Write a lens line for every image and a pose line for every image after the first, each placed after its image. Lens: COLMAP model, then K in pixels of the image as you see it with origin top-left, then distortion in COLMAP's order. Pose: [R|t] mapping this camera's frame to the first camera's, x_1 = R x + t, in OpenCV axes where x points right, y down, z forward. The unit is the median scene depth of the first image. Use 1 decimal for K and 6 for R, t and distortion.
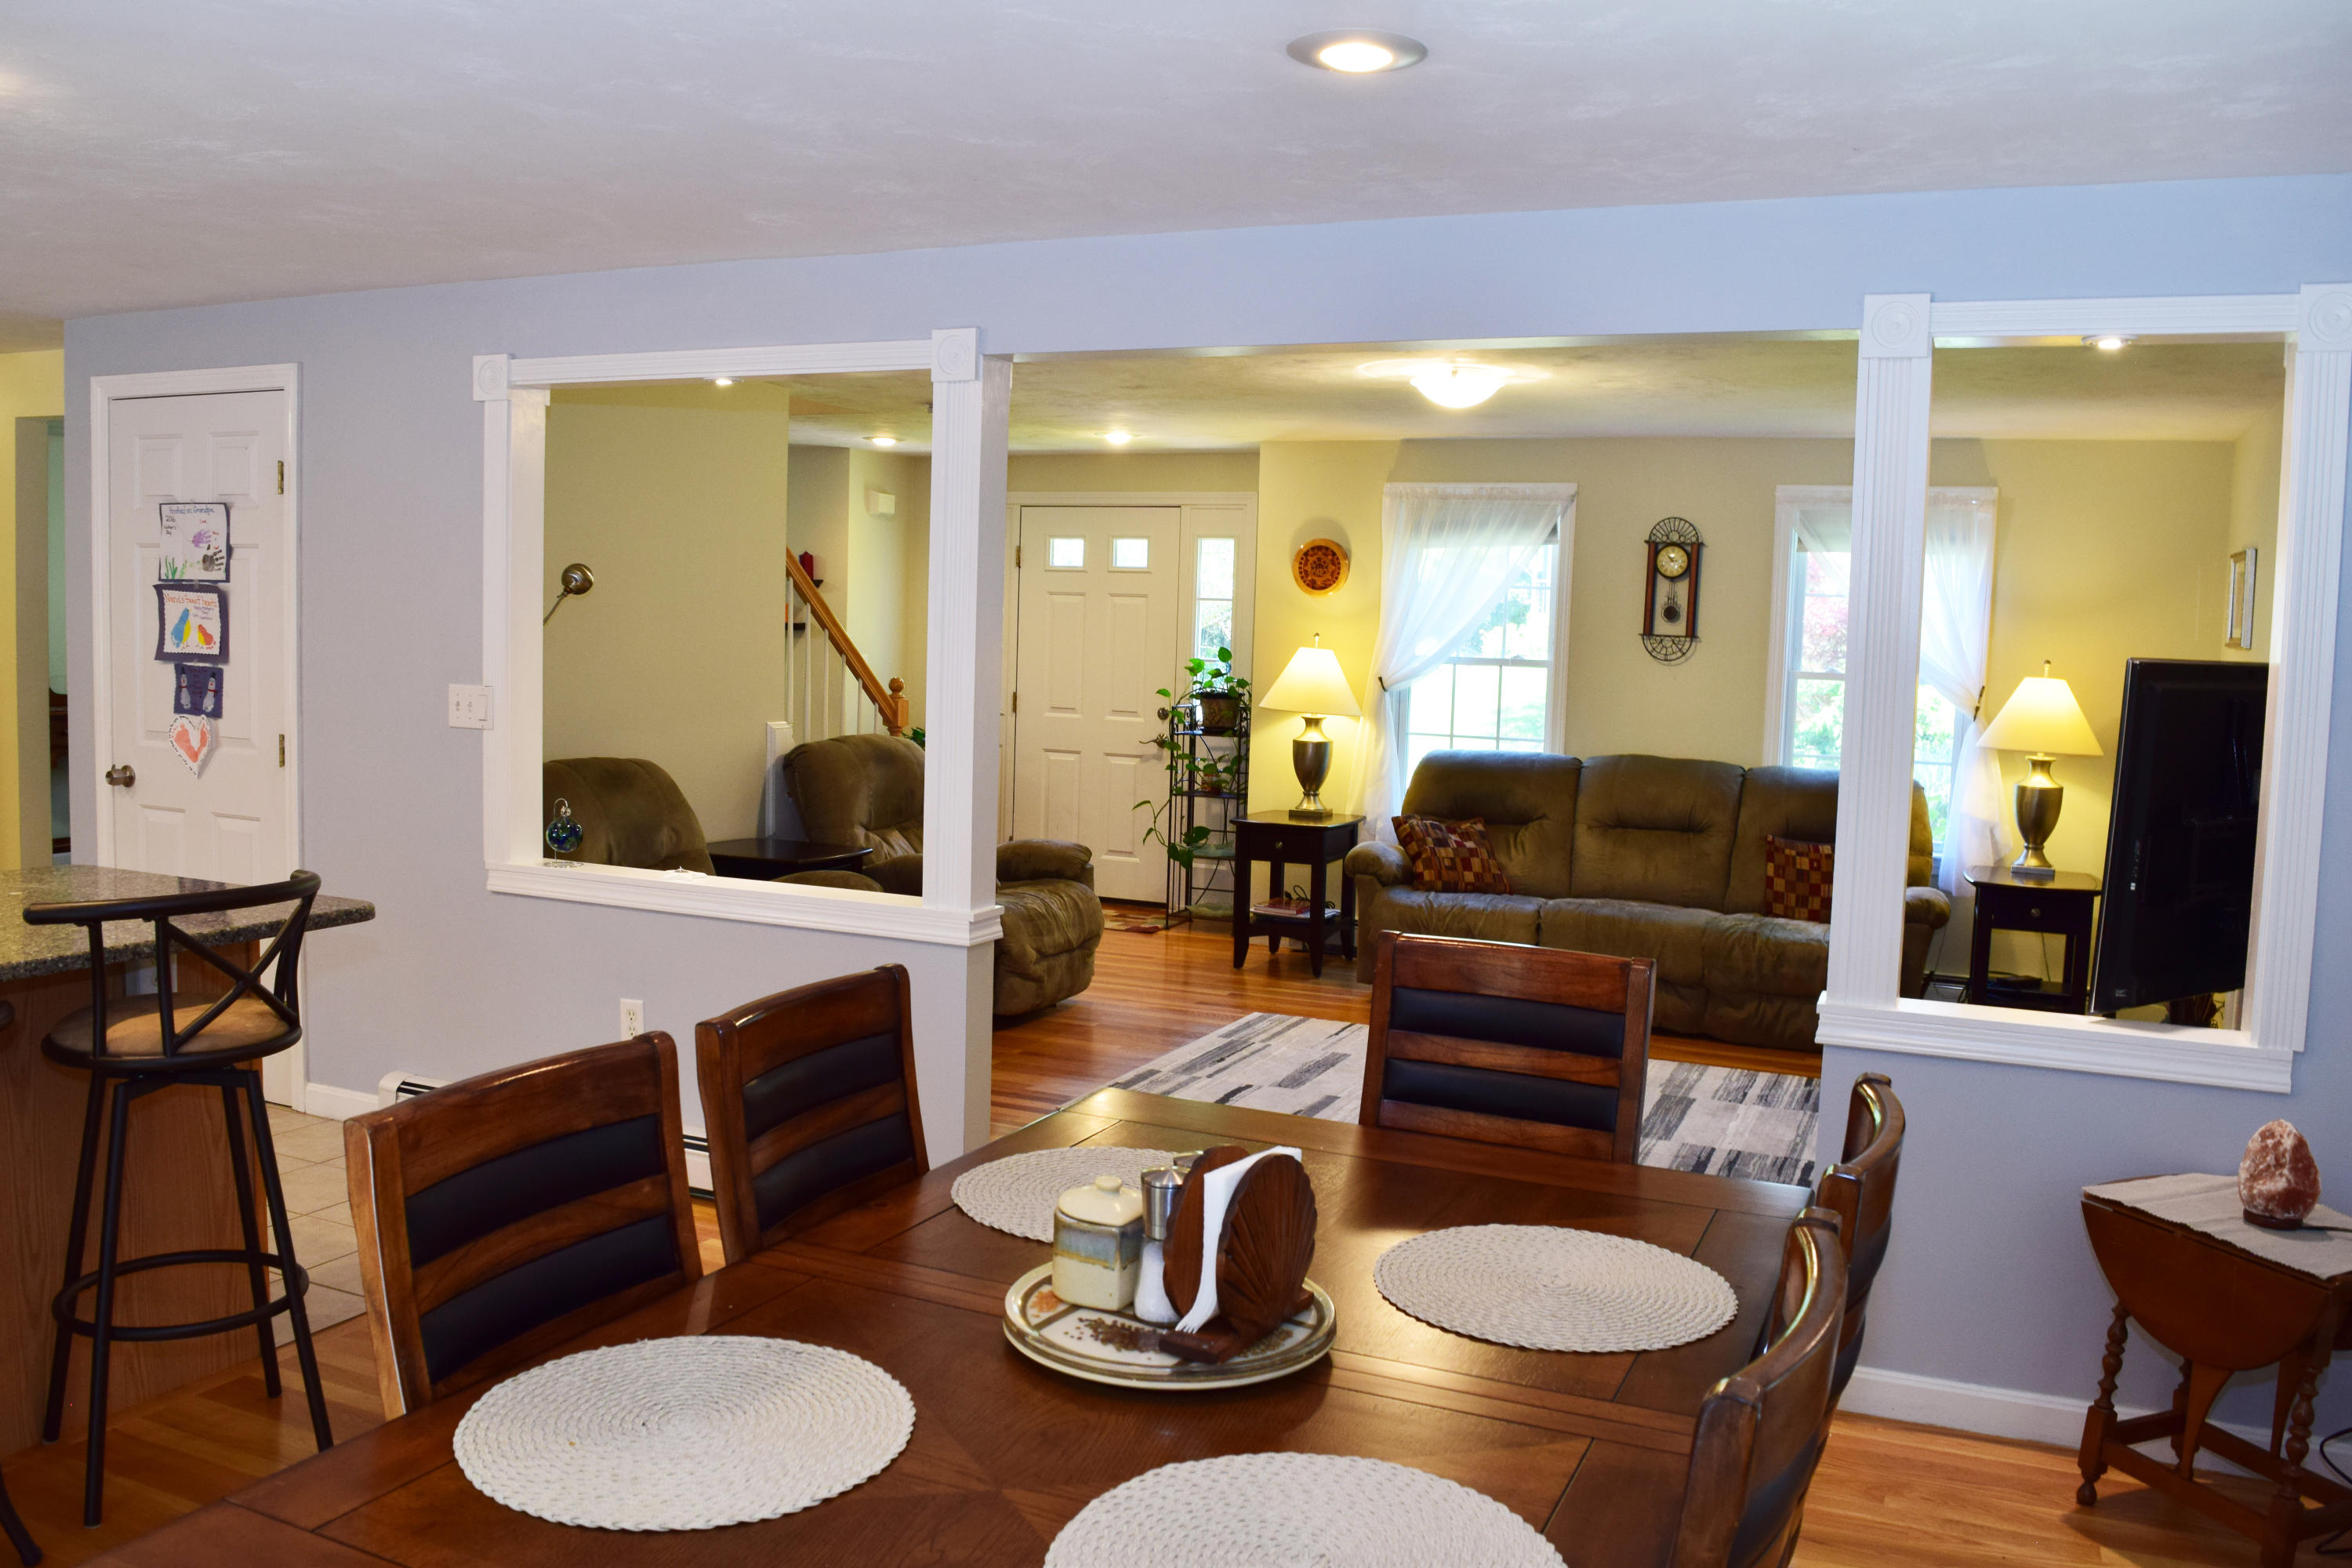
lens RADIAL K [[1841.2, 0, 1179.5], [0, 1841.2, 784.5], [0, 0, 1]] dist [-0.084894, 0.011458]
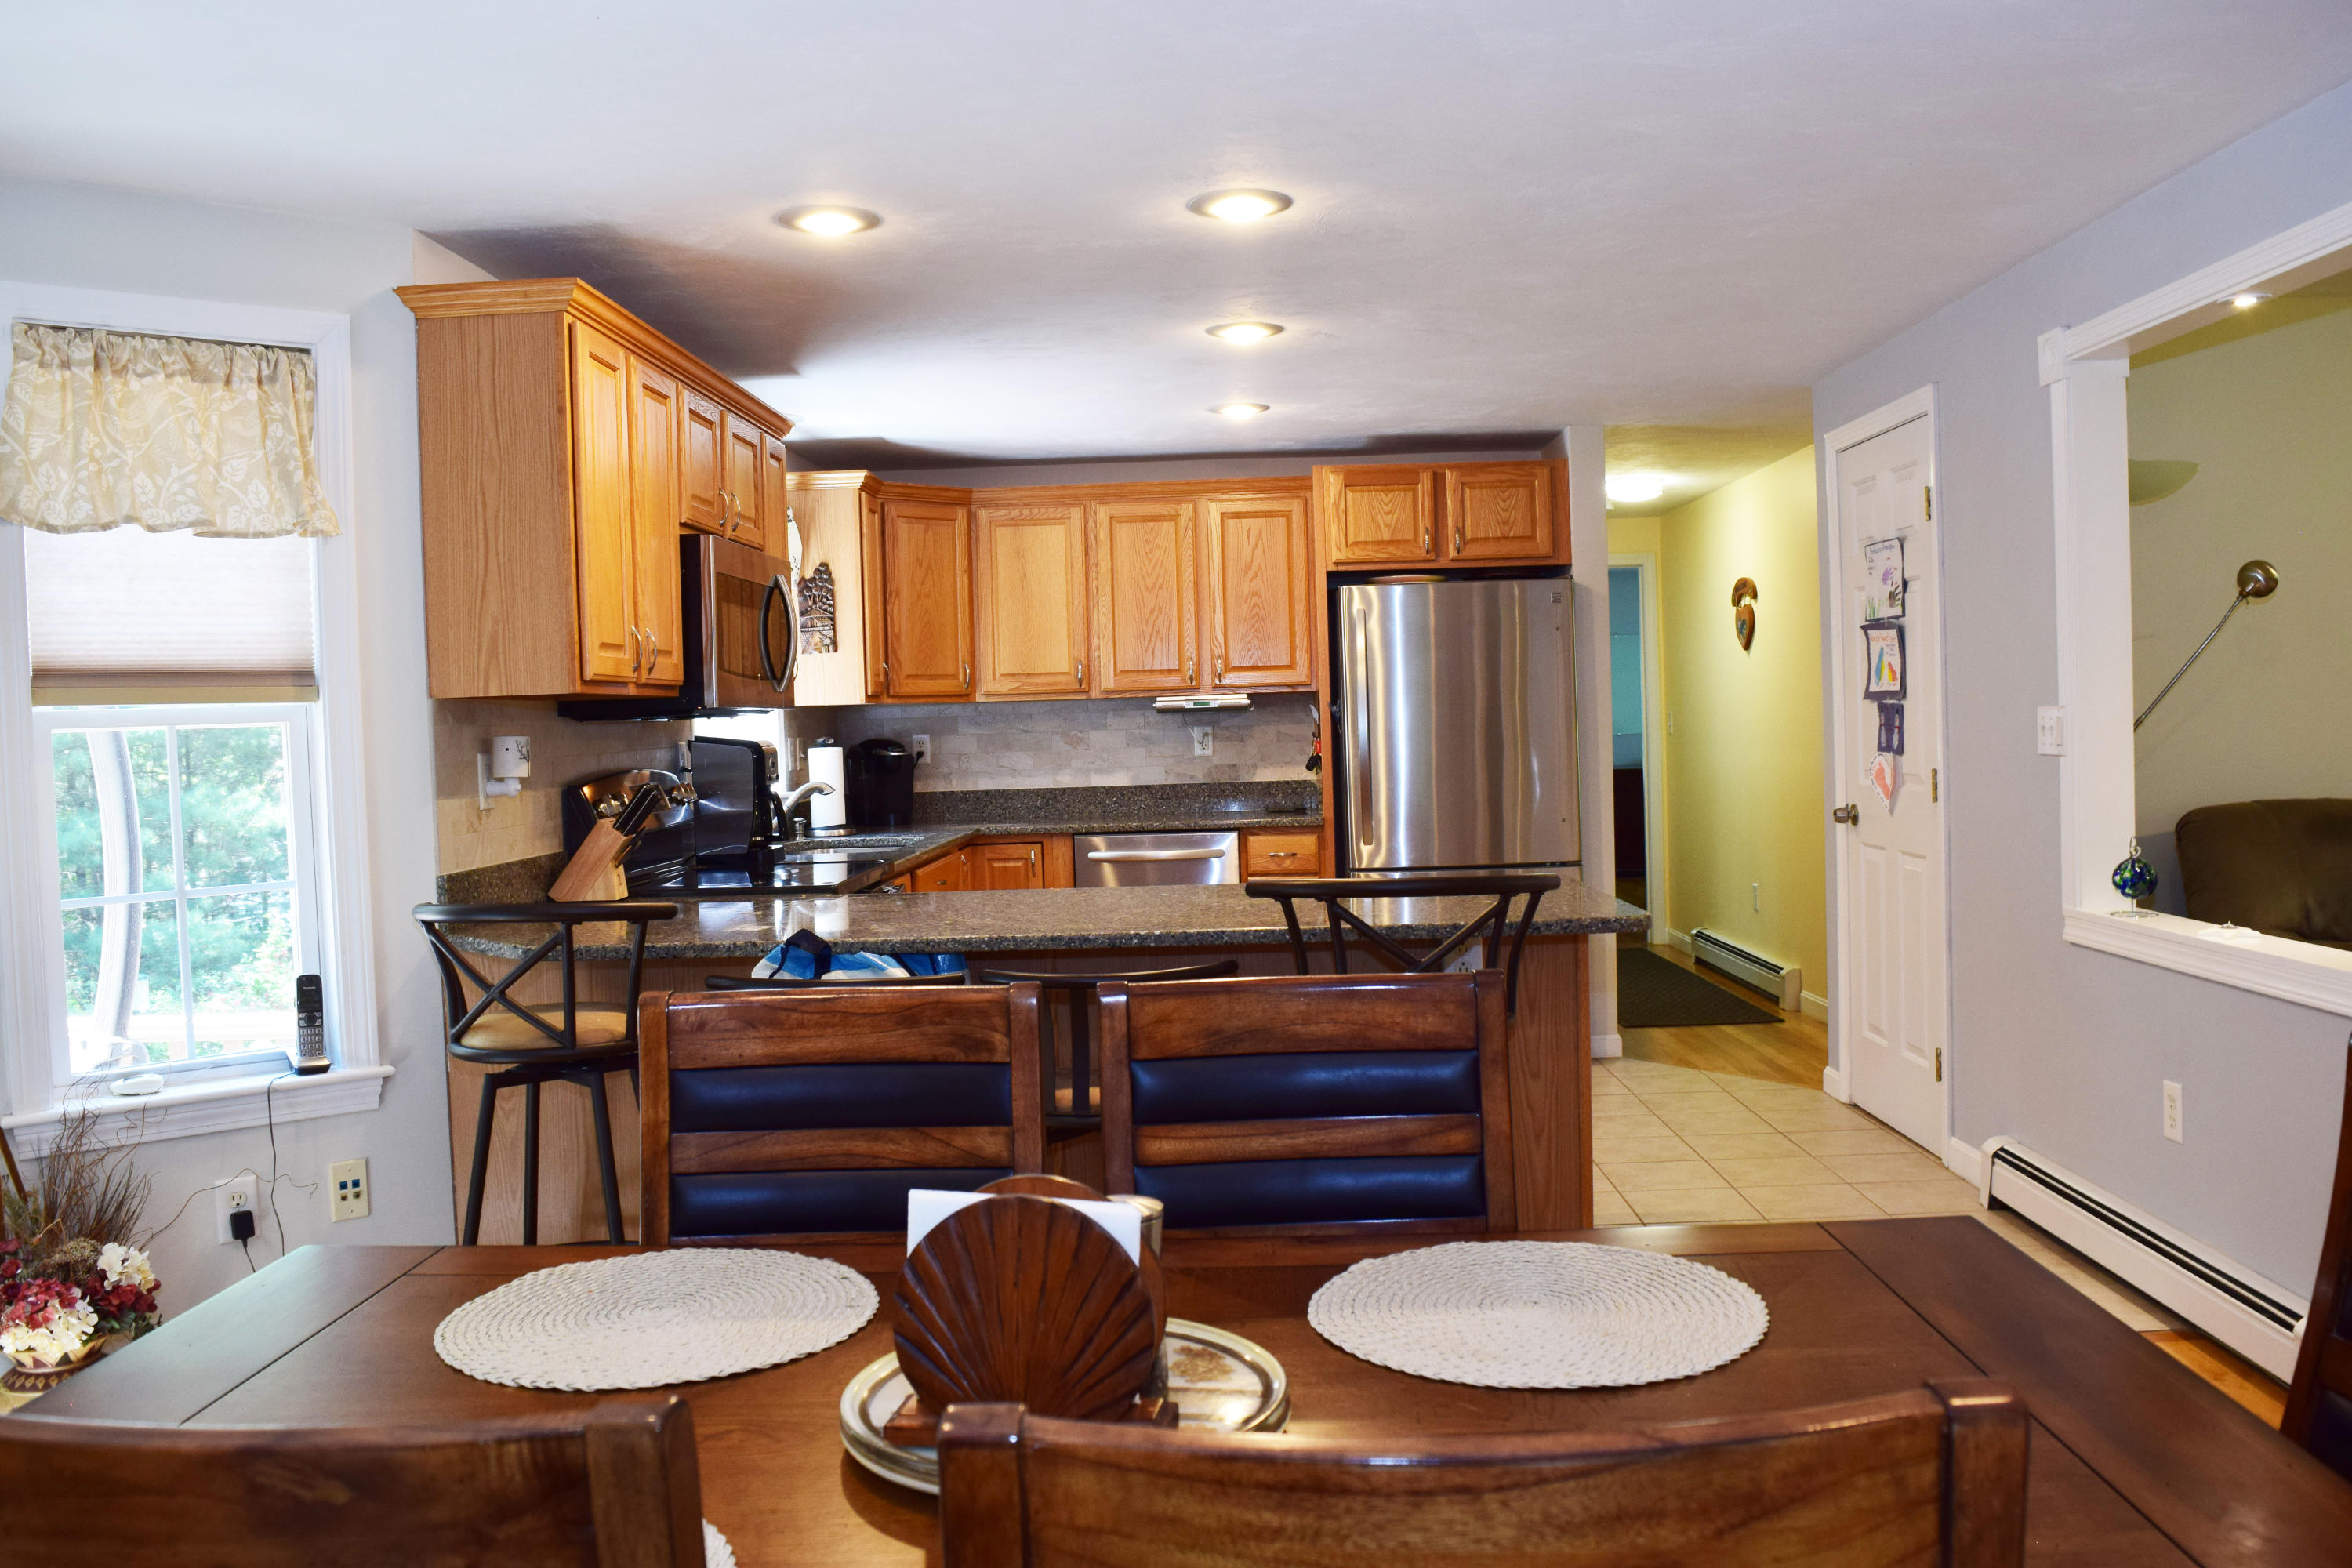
lens RADIAL K [[1841.2, 0, 1171.7], [0, 1841.2, 786.3], [0, 0, 1]] dist [-0.084894, 0.011458]
pose [[0.381145, -0.008350, -0.924478, 0.342571], [-0.035449, 0.999092, -0.023639, 0.026691], [0.923835, 0.041782, 0.380503, 0.361882]]
